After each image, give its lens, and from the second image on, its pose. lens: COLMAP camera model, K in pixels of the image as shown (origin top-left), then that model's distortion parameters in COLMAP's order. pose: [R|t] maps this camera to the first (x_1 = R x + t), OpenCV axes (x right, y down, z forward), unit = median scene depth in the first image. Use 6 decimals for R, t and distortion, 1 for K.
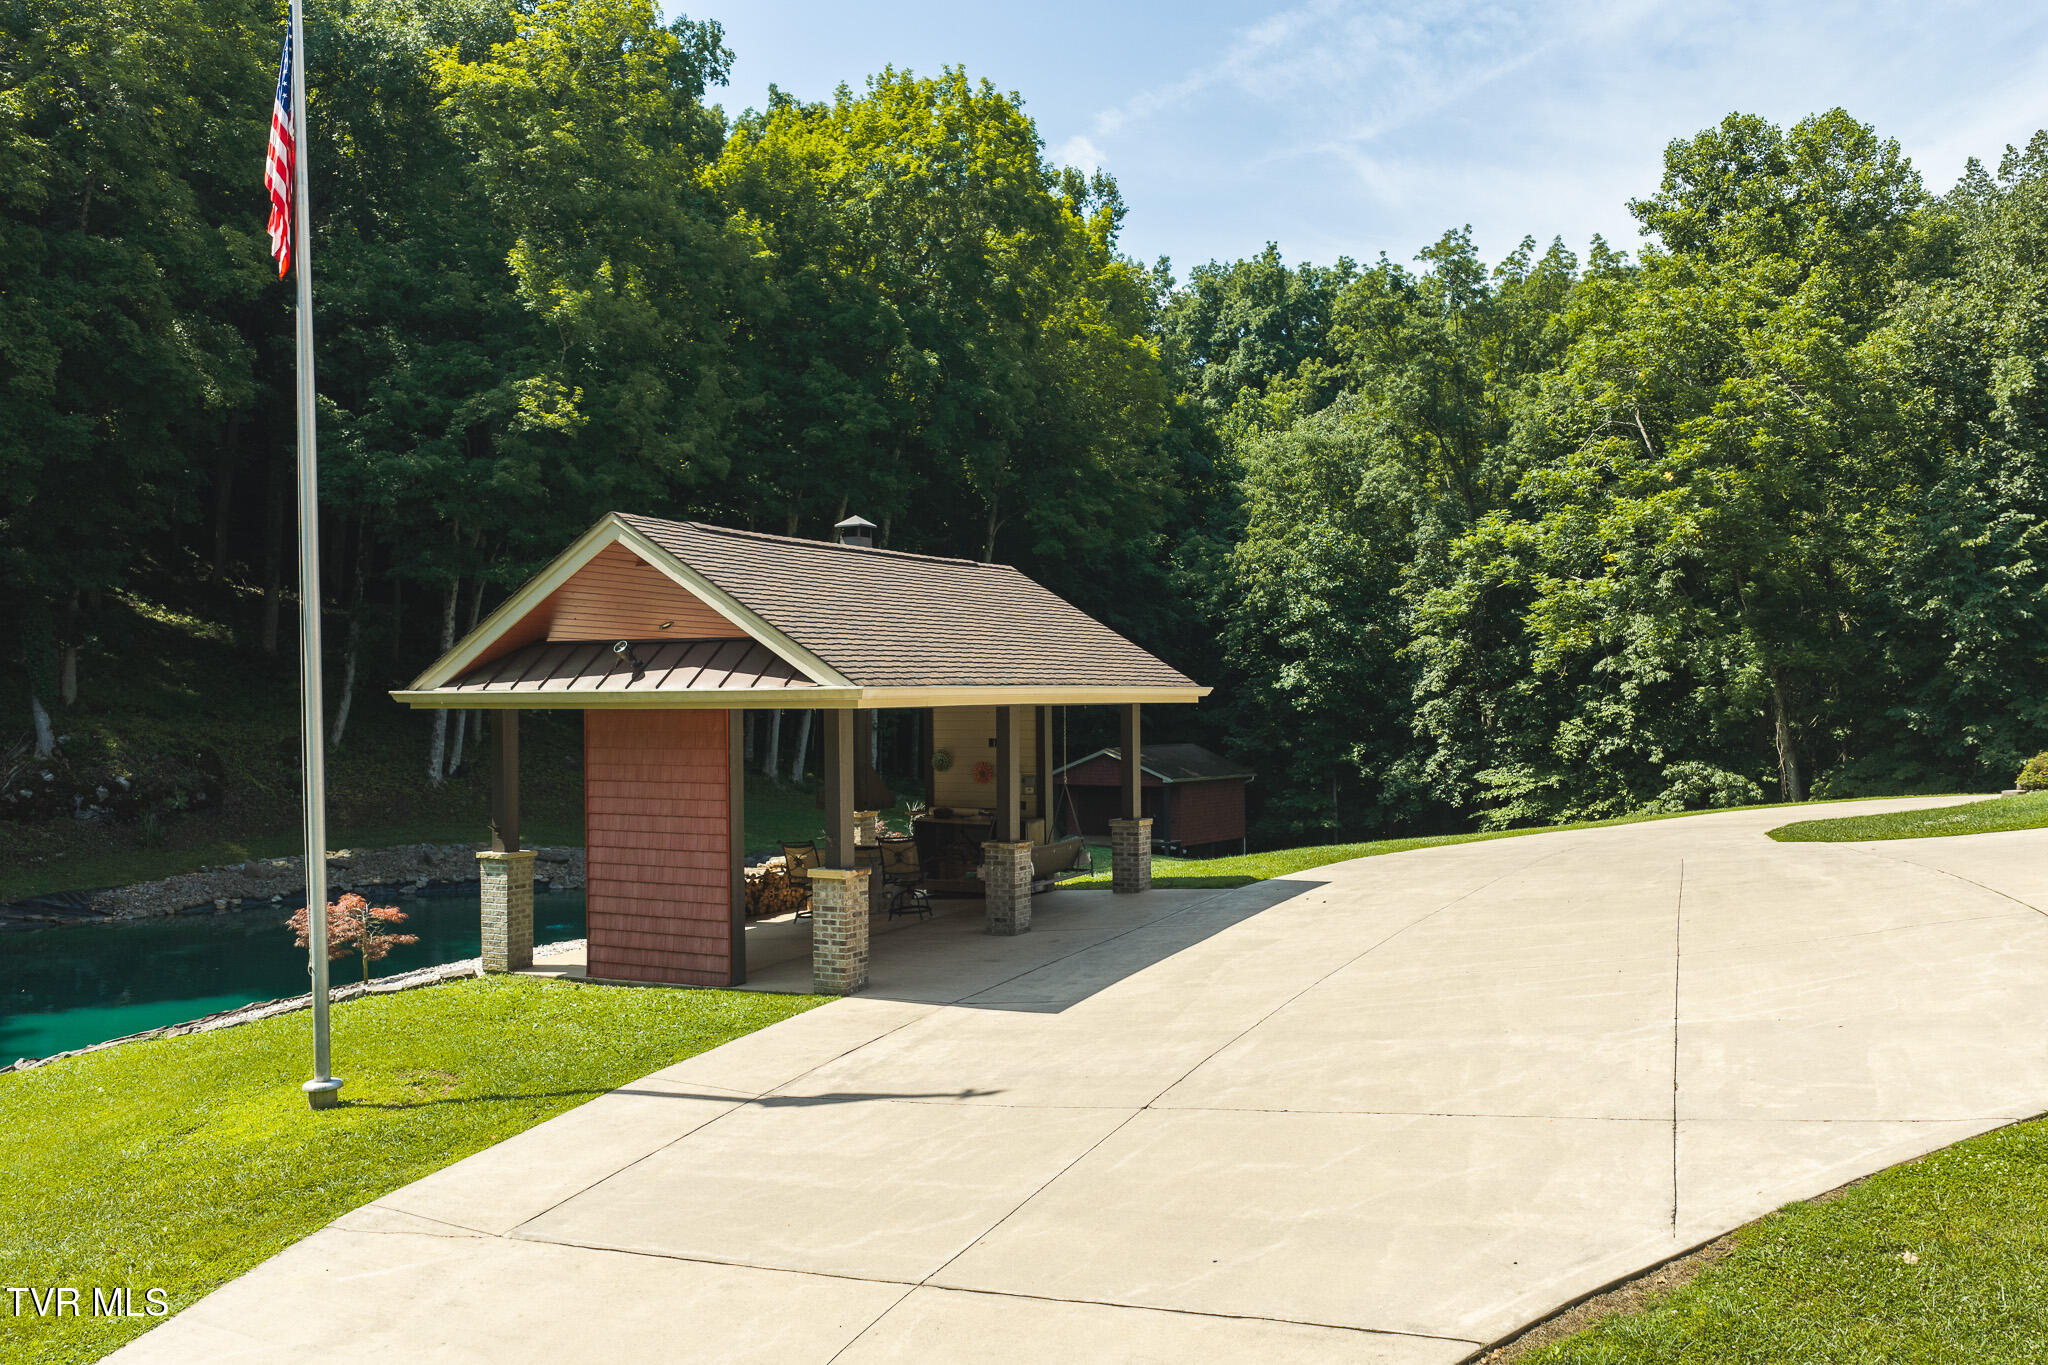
lens RADIAL K [[1707.0, 0, 1024.0], [0, 1707.0, 682.5], [0, 0, 1]] dist [-0.005614, 0.012148]
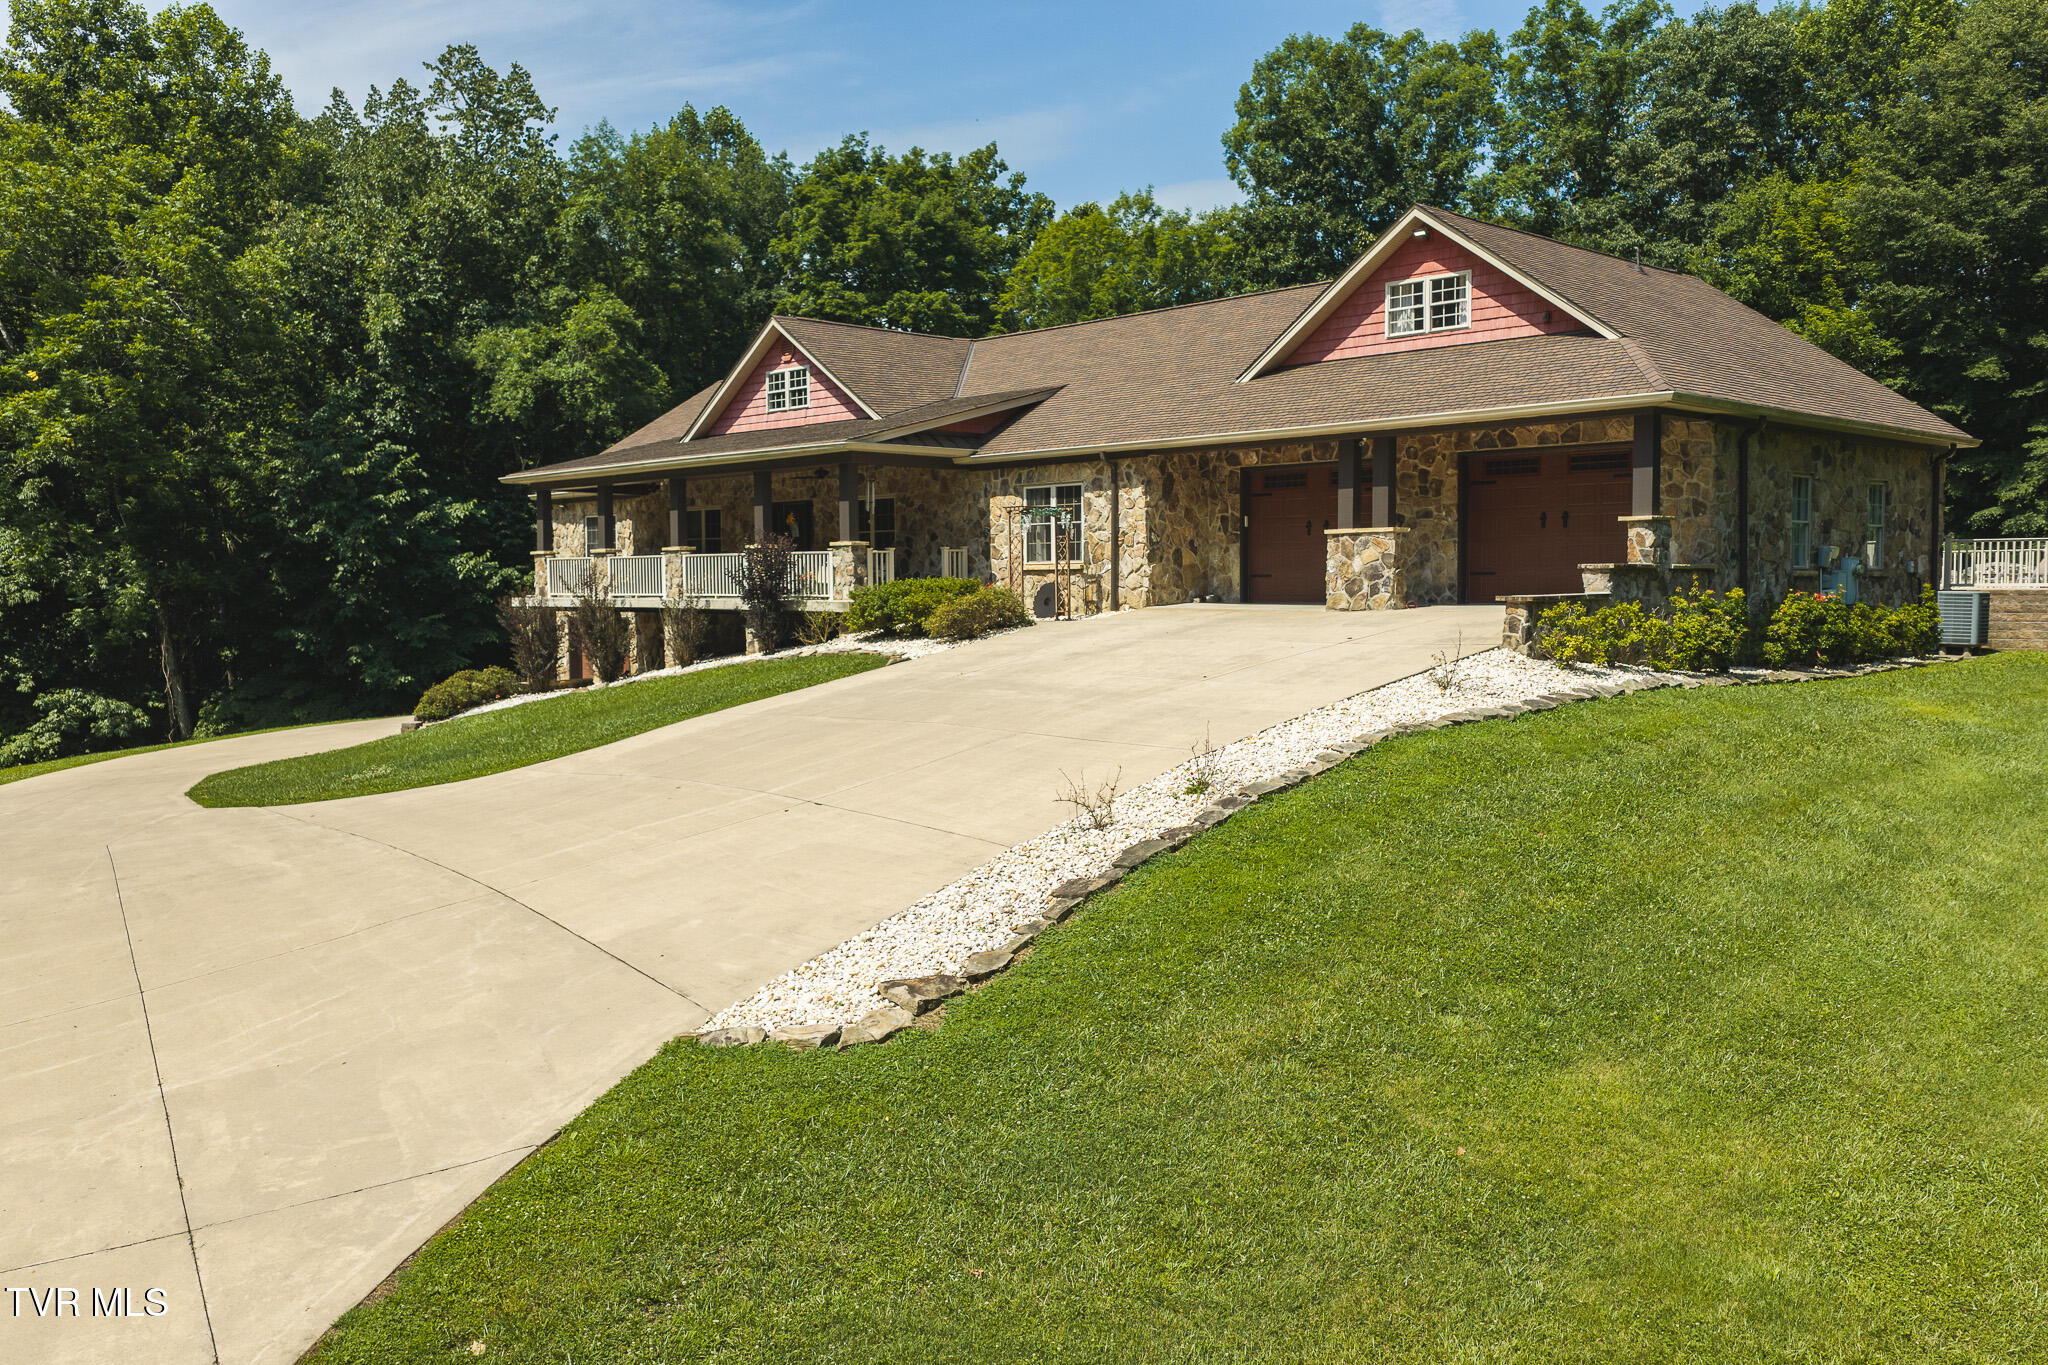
lens RADIAL K [[1707.0, 0, 1024.0], [0, 1707.0, 682.5], [0, 0, 1]] dist [-0.005614, 0.012148]
pose [[0.624550, -0.045613, 0.779652, -0.004132], [-0.002746, 0.998159, 0.060596, -0.015745], [-0.780980, -0.039986, 0.623275, 0.026208]]
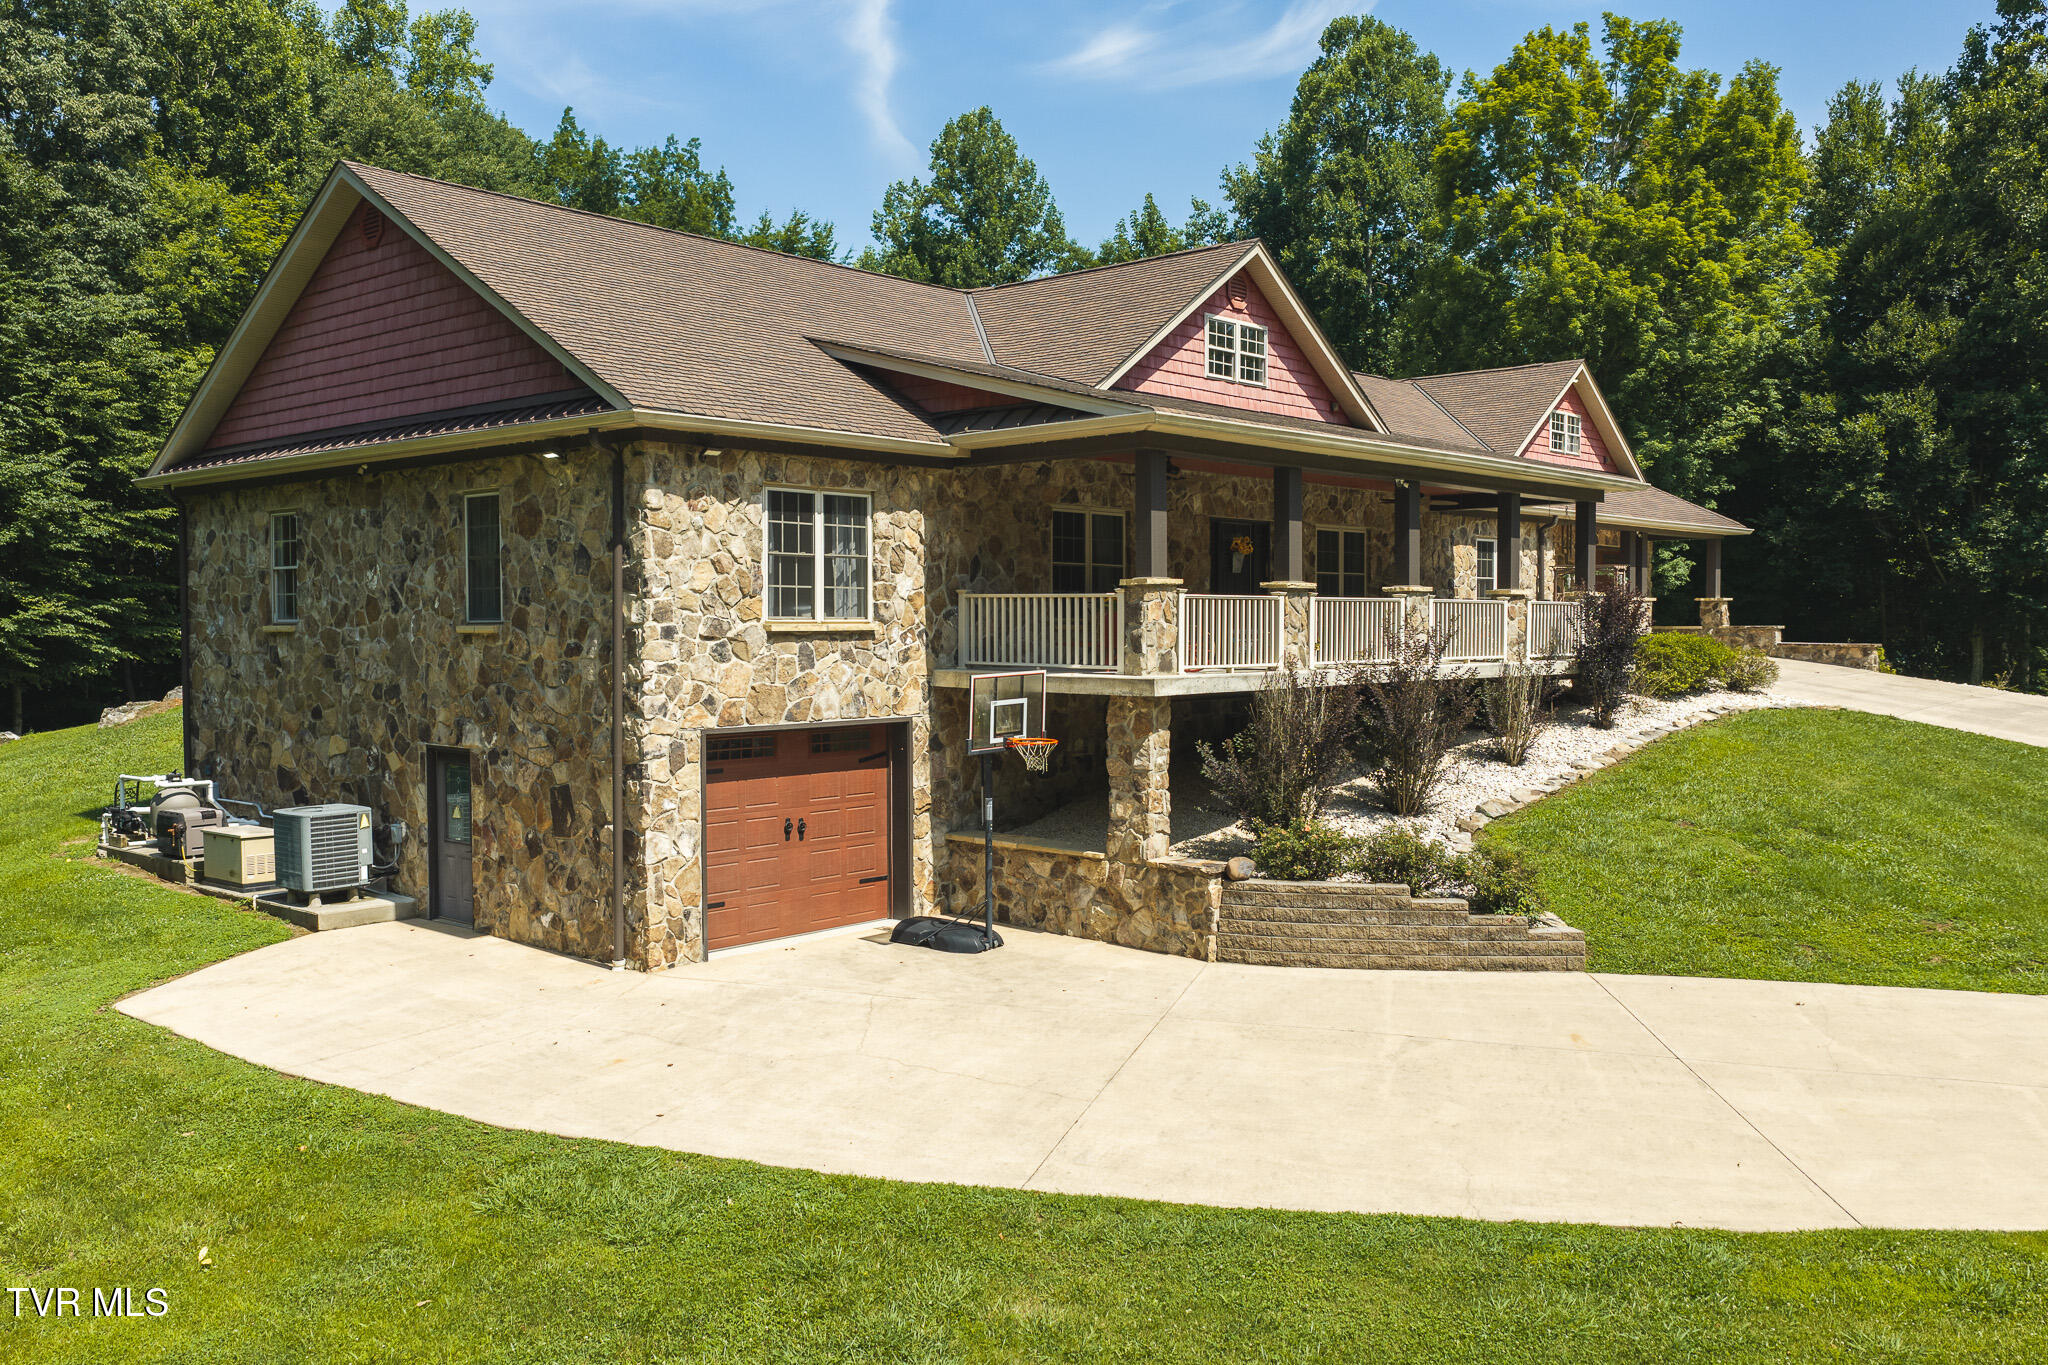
lens RADIAL K [[1707.0, 0, 1024.0], [0, 1707.0, 682.5], [0, 0, 1]] dist [-0.005614, 0.012148]
pose [[-0.829819, -0.028218, 0.557318, 0.044399], [-0.009622, 0.999296, 0.036269, -0.016286], [-0.557949, 0.024734, -0.829506, 0.191571]]
